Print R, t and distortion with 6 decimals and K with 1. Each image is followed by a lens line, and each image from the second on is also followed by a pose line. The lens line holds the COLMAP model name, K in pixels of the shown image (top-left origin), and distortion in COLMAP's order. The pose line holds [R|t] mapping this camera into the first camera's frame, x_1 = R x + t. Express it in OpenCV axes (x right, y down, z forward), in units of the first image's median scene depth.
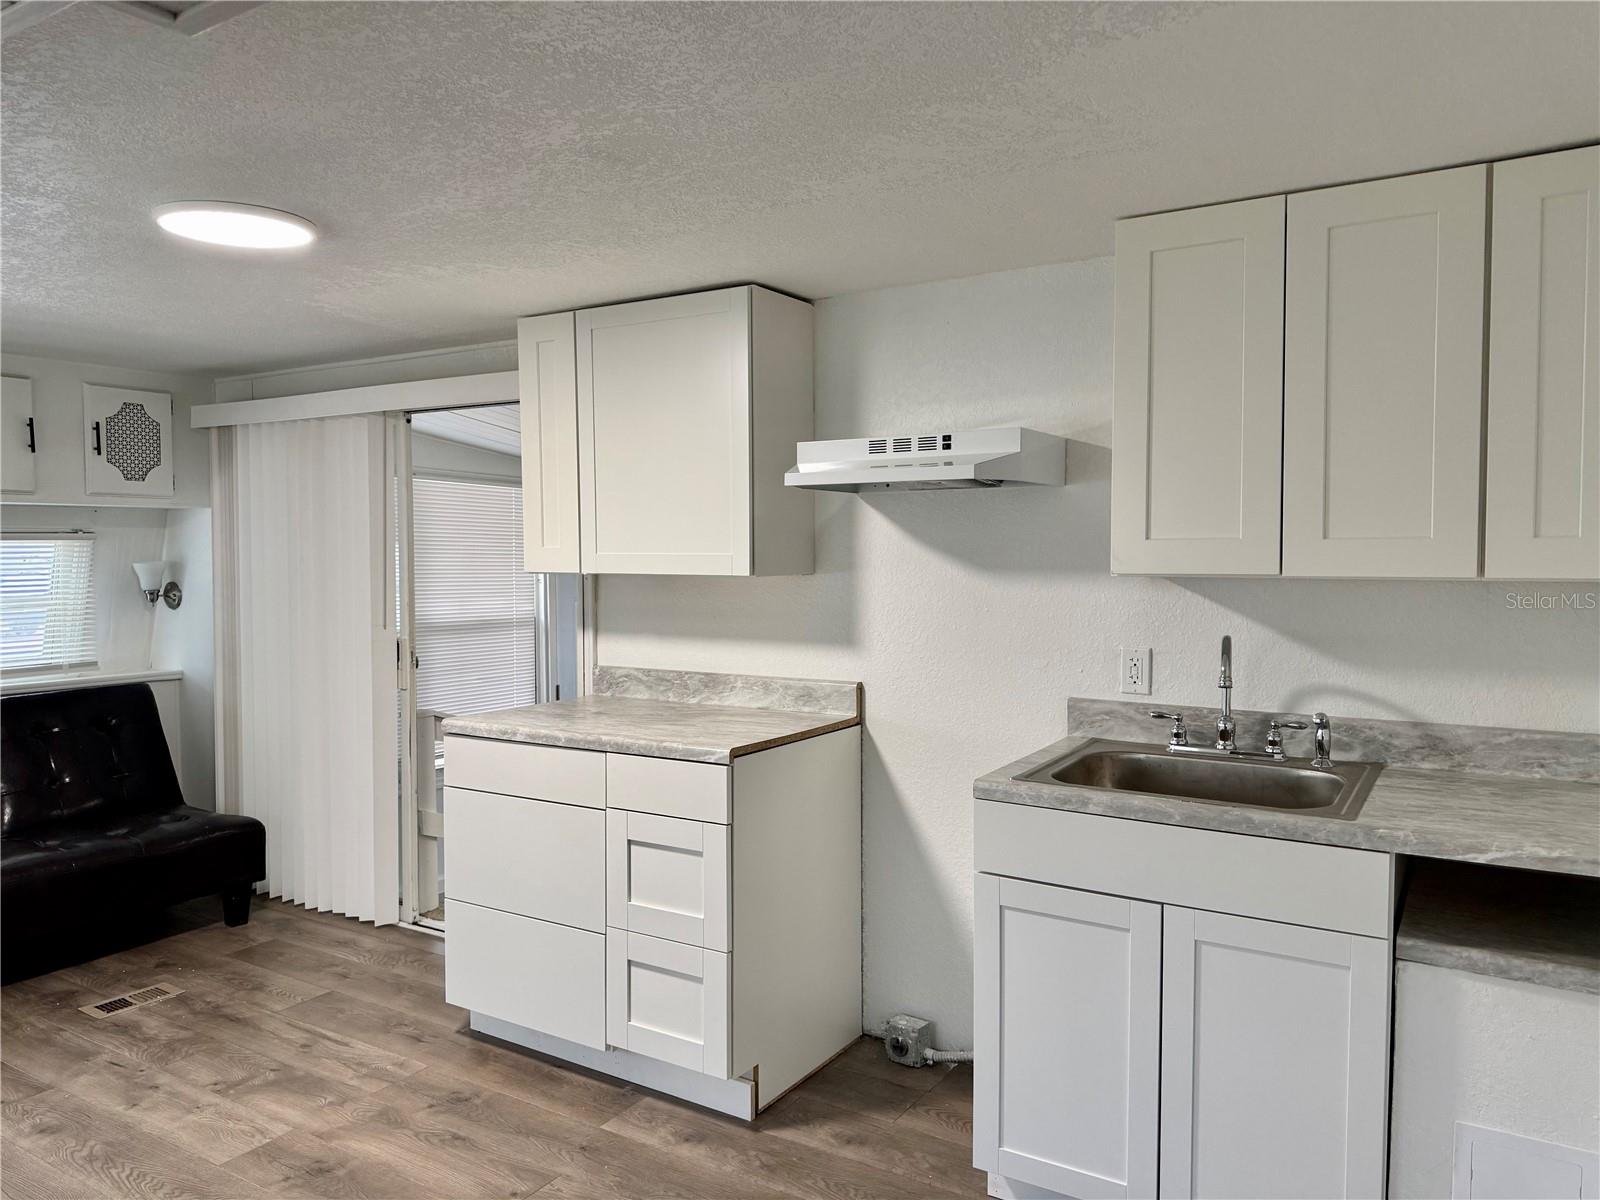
lens RADIAL K [[1119.6, 0, 799.3], [0, 1119.6, 597.8], [0, 0, 1]] dist [0.064440, -0.078116]
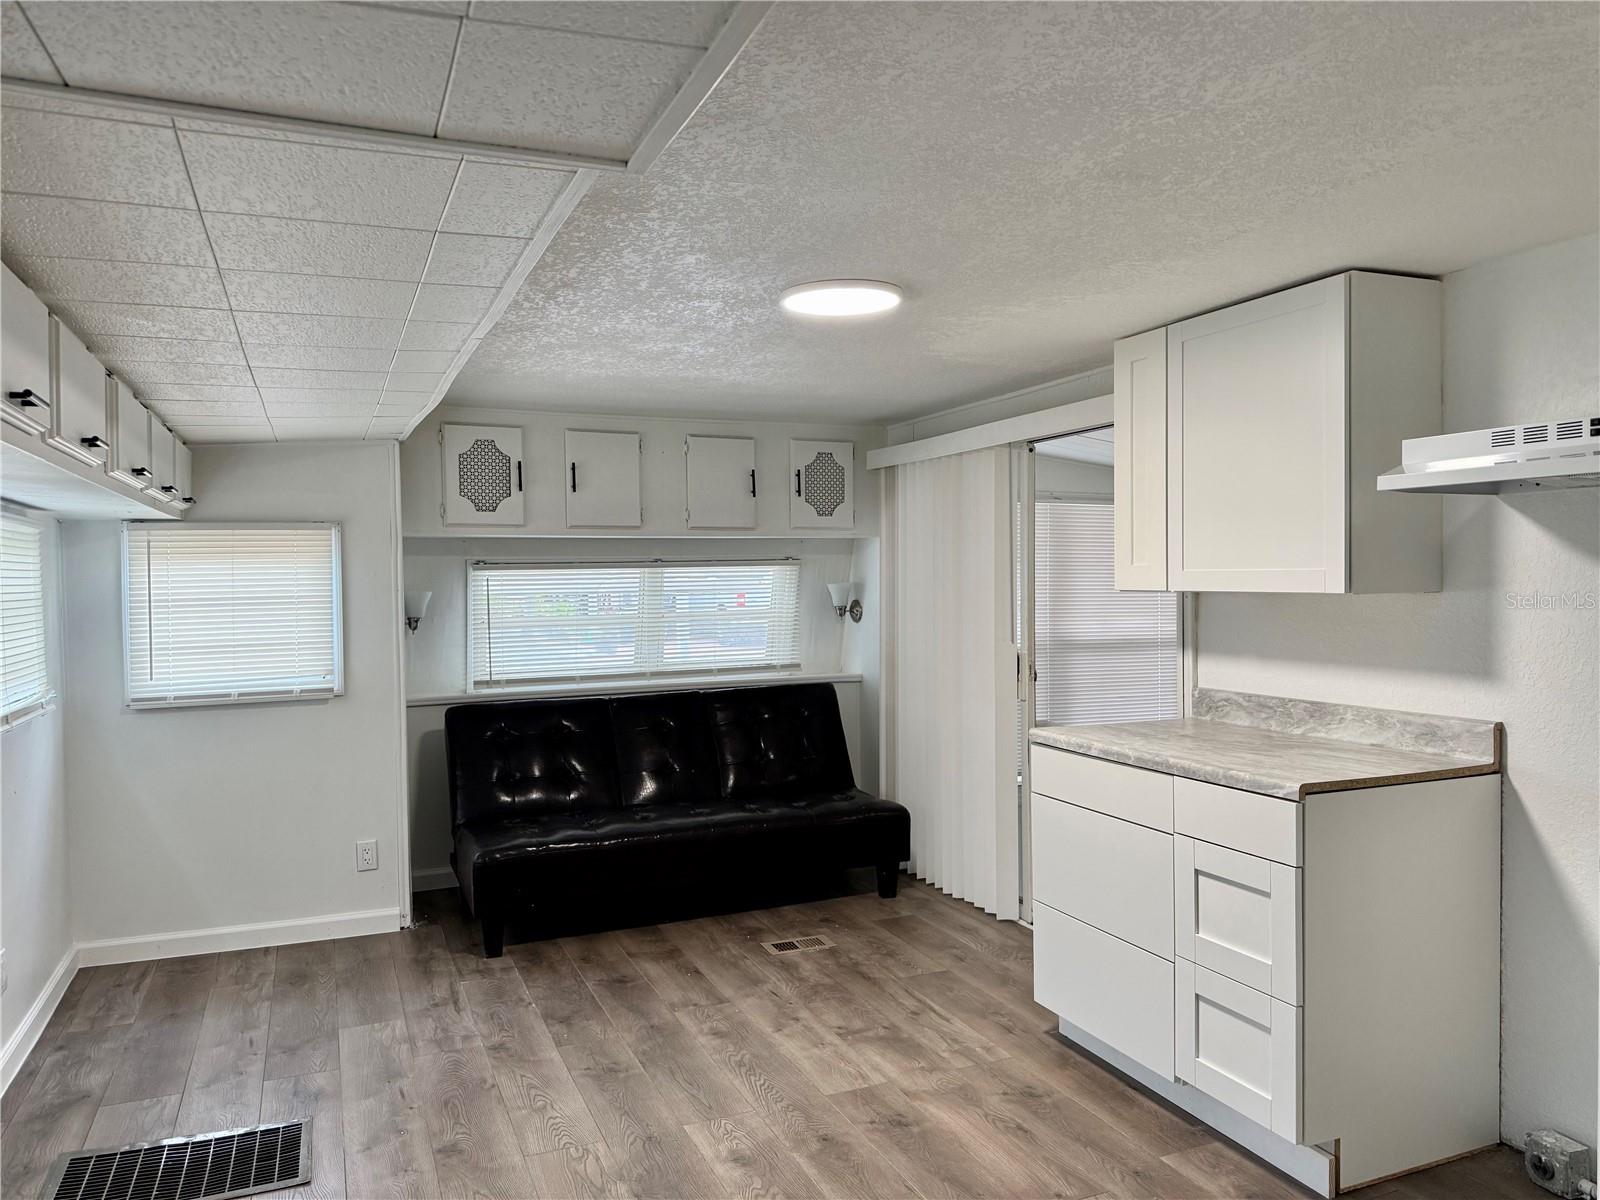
lens RADIAL K [[1119.6, 0, 816.4], [0, 1119.6, 596.7], [0, 0, 1]] dist [0.064440, -0.078116]
pose [[0.826200, 0.003562, -0.563365, 0.109750], [-0.014859, 0.999770, -0.015470, 0.002483], [0.563180, 0.021152, 0.826063, 0.013252]]
